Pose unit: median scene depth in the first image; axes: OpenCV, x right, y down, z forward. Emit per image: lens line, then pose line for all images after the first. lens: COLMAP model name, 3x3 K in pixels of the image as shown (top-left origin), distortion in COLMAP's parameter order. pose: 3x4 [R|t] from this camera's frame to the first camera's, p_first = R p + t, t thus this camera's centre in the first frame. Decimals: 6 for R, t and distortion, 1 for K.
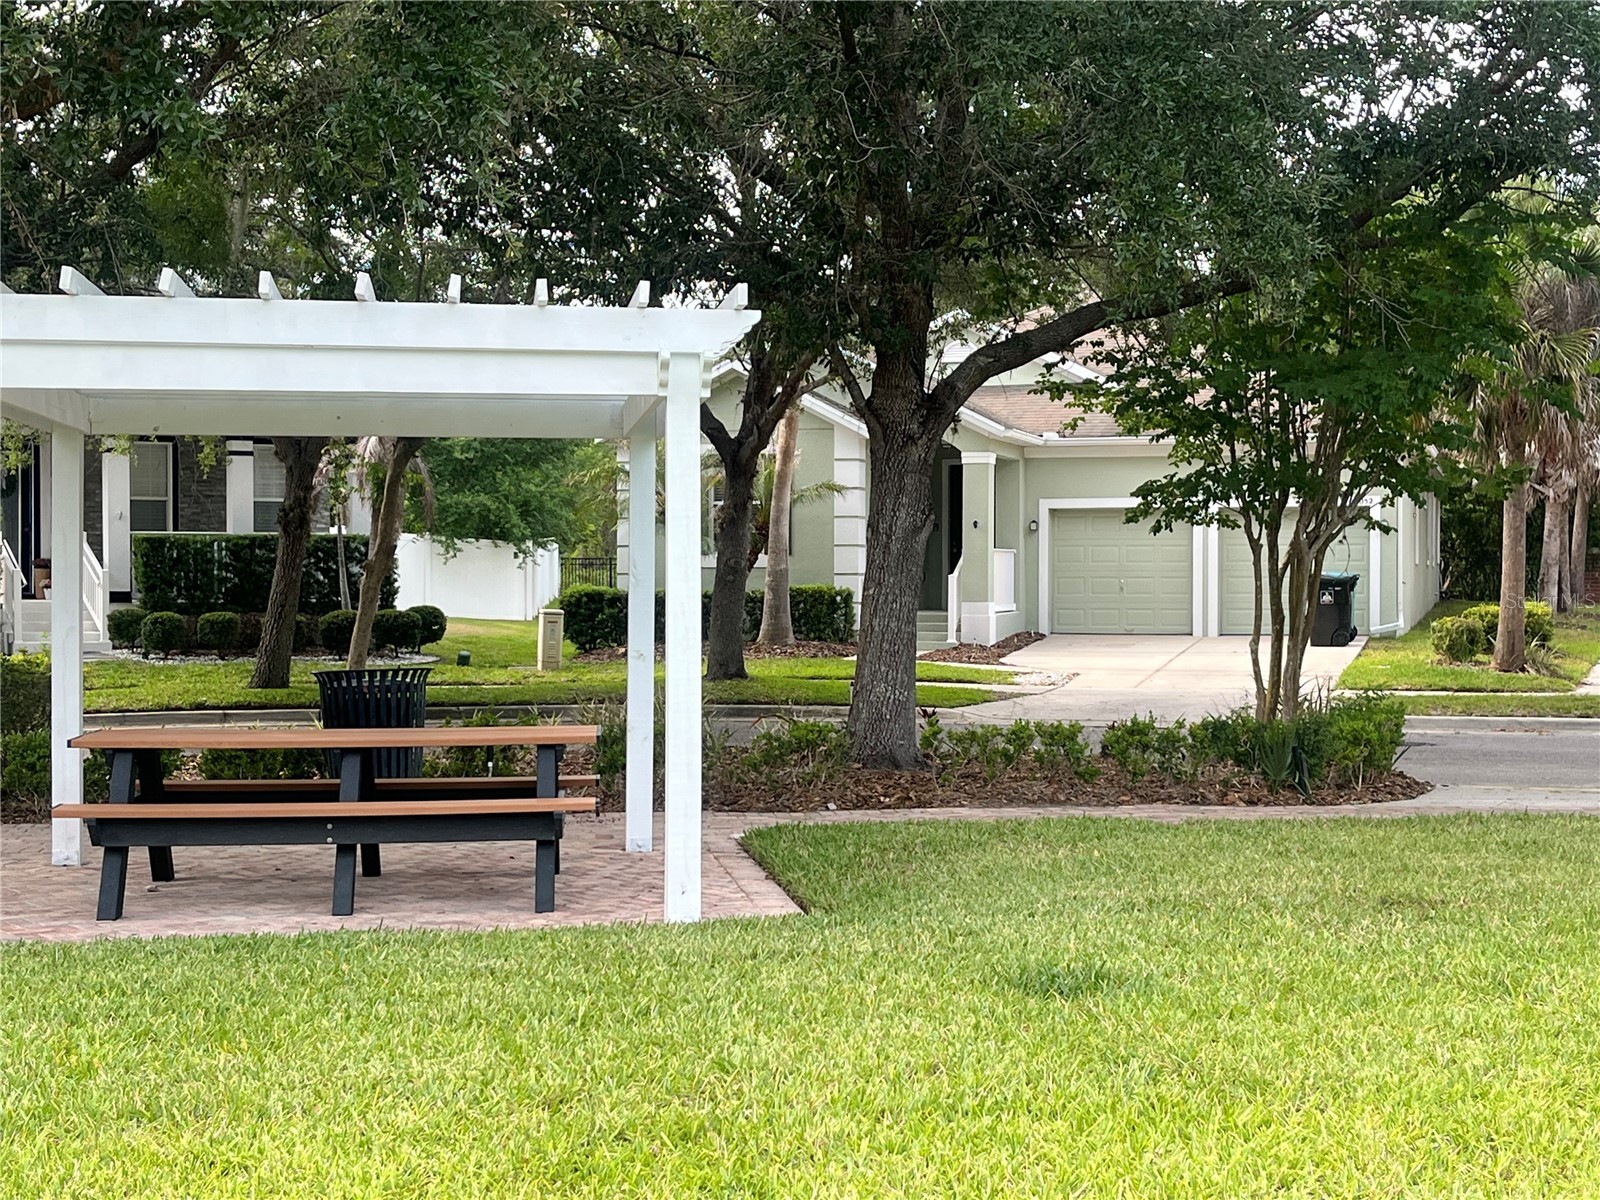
lens RADIAL K [[2366.0, 0, 798.7], [0, 2366.0, 598.5], [0, 0, 1]] dist [-0.008937, 0.000000]
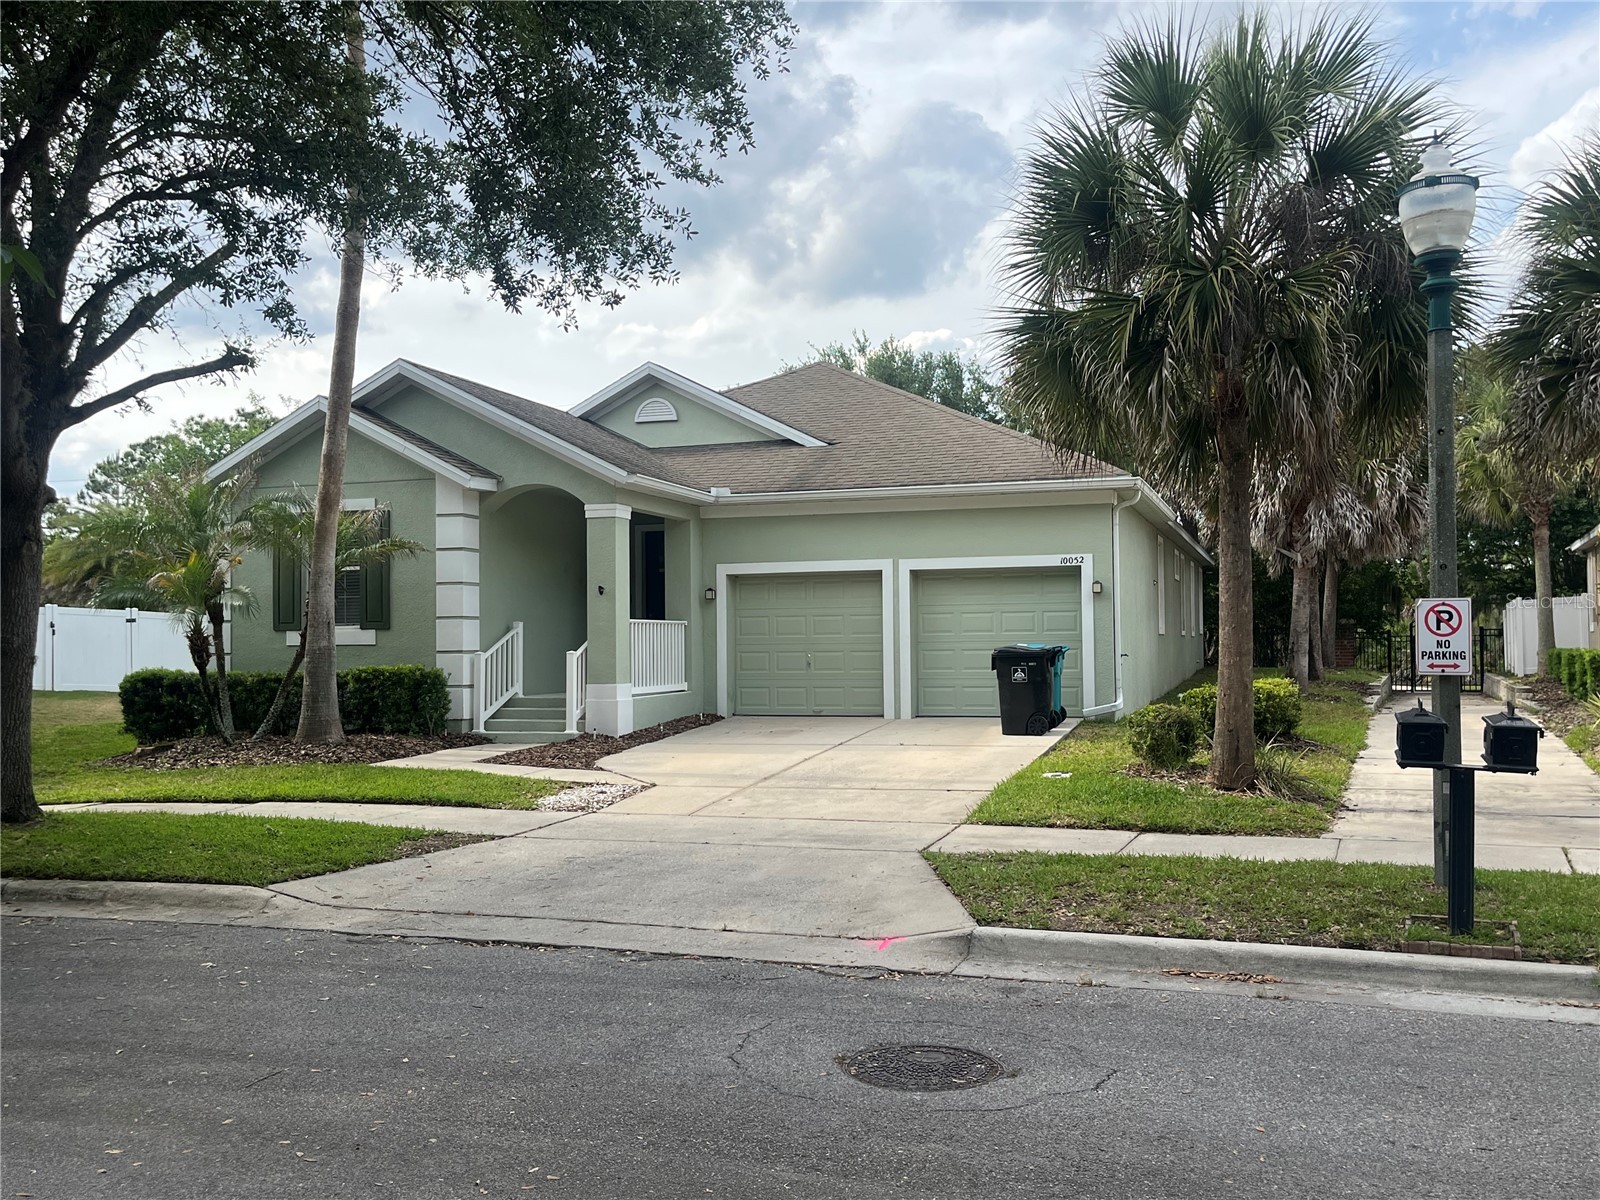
lens RADIAL K [[1493.5, 0, 801.2], [0, 1493.5, 597.7], [0, 0, 1]] dist [0.009124, 0.000000]
pose [[0.999751, -0.010298, -0.019784, 0.152815], [0.009446, 0.999044, -0.042677, -0.005545], [0.020205, 0.042480, 0.998893, 0.465972]]
